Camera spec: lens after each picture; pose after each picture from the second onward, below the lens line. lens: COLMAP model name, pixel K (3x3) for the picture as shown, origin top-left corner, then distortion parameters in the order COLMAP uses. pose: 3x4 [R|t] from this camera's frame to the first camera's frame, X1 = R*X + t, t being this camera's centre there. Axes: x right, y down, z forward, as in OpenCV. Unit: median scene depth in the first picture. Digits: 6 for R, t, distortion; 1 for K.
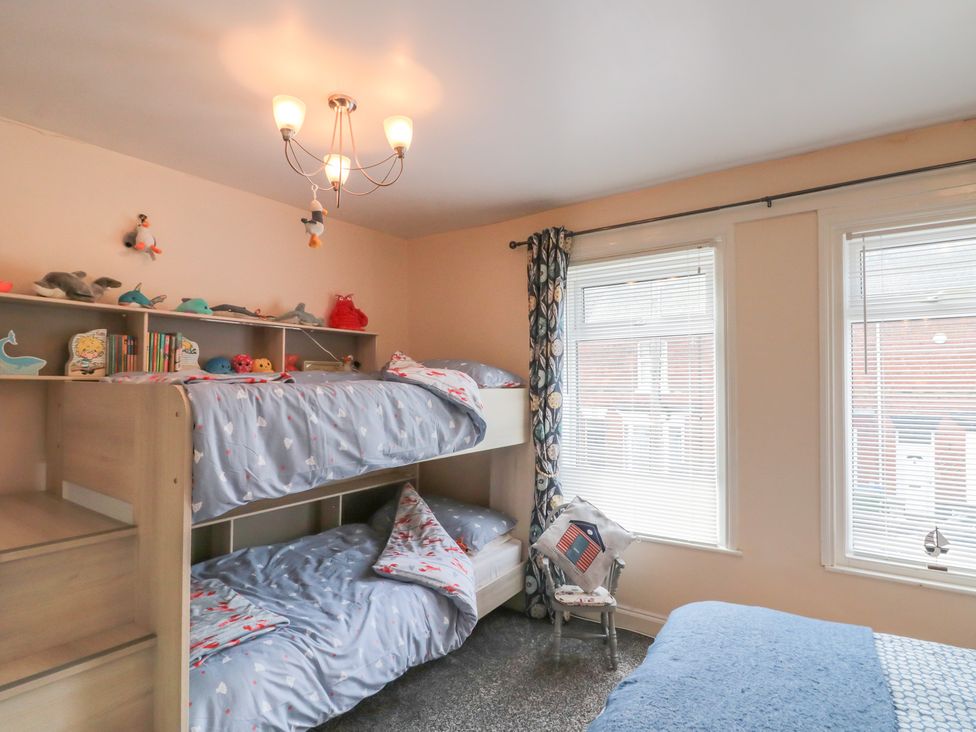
lens RADIAL K [[509.8, 0, 488.0], [0, 509.8, 366.0], [0, 0, 1]] dist [-0.000931, -0.011636]
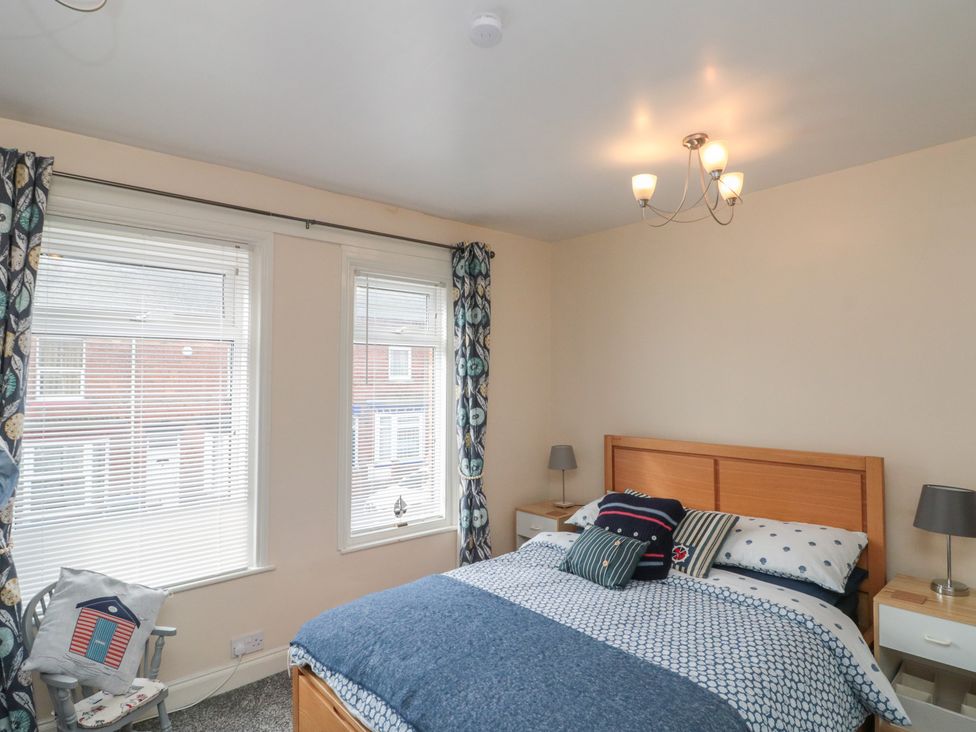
lens RADIAL K [[527.8, 0, 488.0], [0, 527.8, 366.0], [0, 0, 1]] dist [0.000631, -0.009498]
pose [[0.268557, 0.035053, 0.962626, -0.428742], [-0.021461, 0.999307, -0.030402, 0.001095], [-0.963025, -0.012494, 0.269123, 0.356066]]
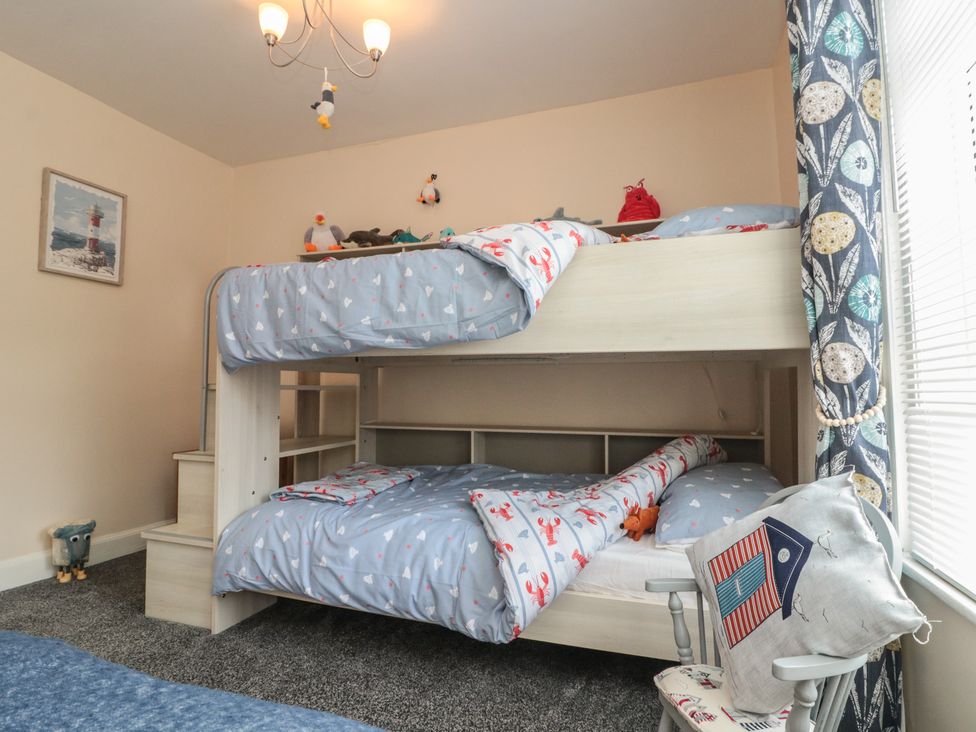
lens RADIAL K [[509.8, 0, 488.0], [0, 509.8, 366.0], [0, 0, 1]] dist [-0.000931, -0.011636]
pose [[0.280583, -0.049895, -0.958532, 0.561700], [0.025313, 0.998685, -0.044575, 0.236592], [0.959496, -0.011756, 0.281477, 0.813077]]
